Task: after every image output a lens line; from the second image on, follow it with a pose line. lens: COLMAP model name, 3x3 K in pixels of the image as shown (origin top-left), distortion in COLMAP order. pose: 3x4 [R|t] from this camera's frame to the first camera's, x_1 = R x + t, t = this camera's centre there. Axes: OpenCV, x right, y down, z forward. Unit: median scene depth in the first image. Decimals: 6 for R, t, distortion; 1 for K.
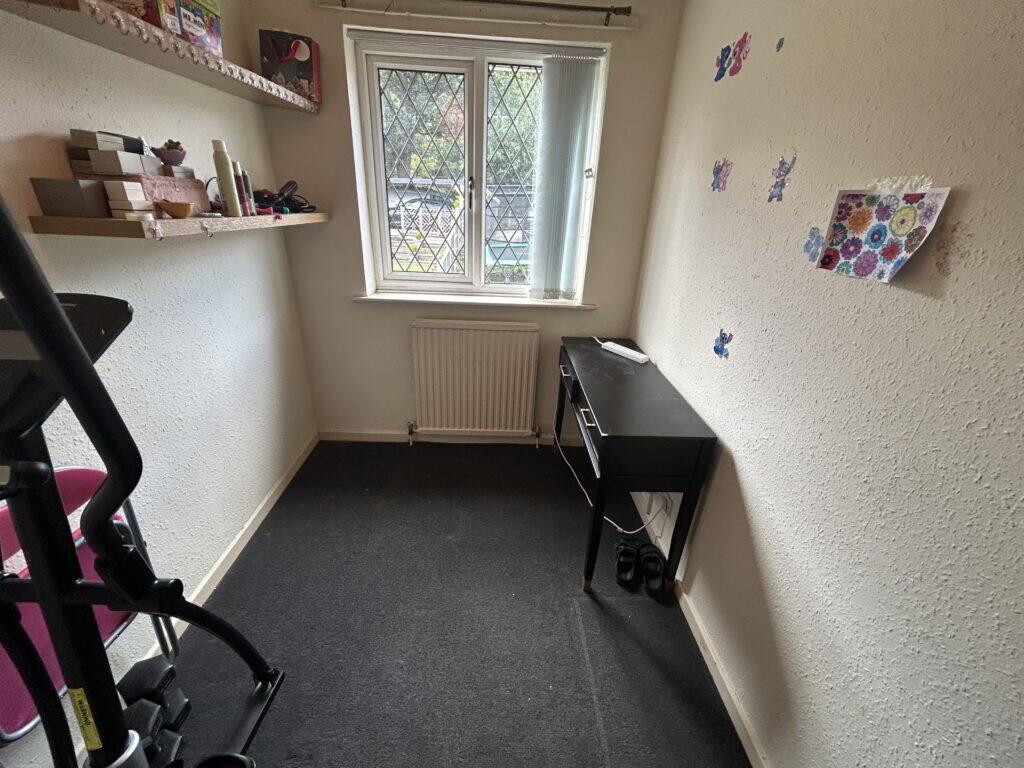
lens RADIAL K [[416.0, 0, 511.1], [0, 416.0, 383.1], [0, 0, 1]] dist [-0.002152, 0.000440]
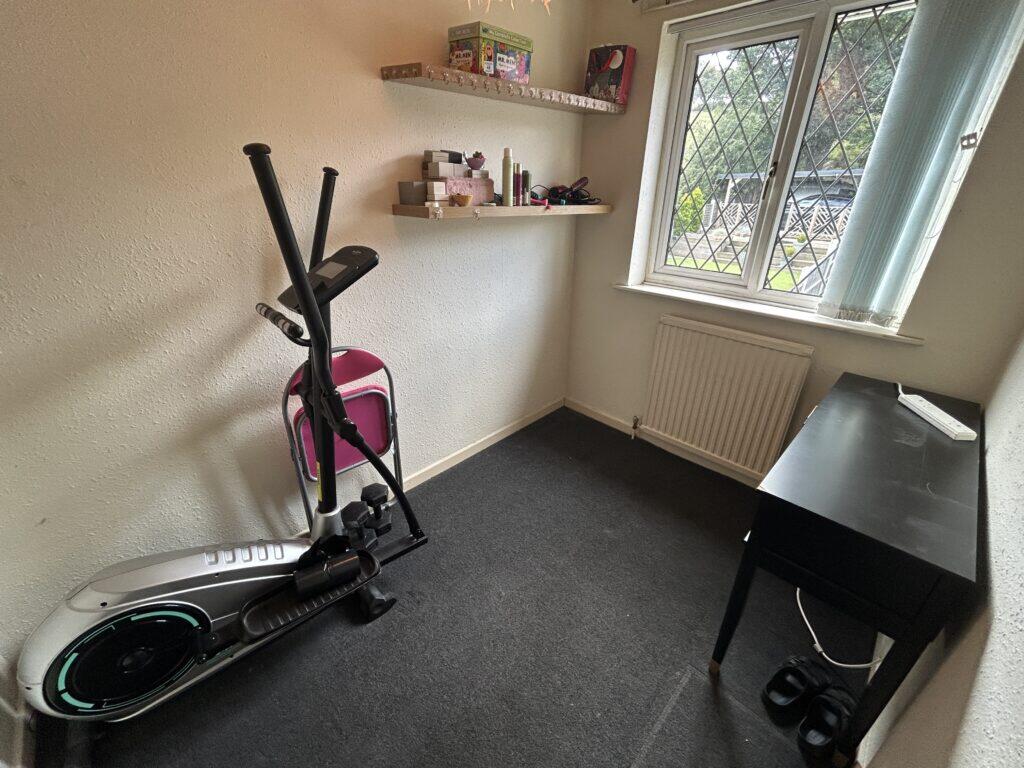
lens RADIAL K [[416.0, 0, 506.3], [0, 416.0, 381.9], [0, 0, 1]] dist [-0.002152, 0.000440]
pose [[0.679543, 0.277199, -0.679251, 0.269235], [-0.277702, 0.954166, 0.111569, -0.012673], [0.679046, 0.112814, 0.725376, 0.078551]]
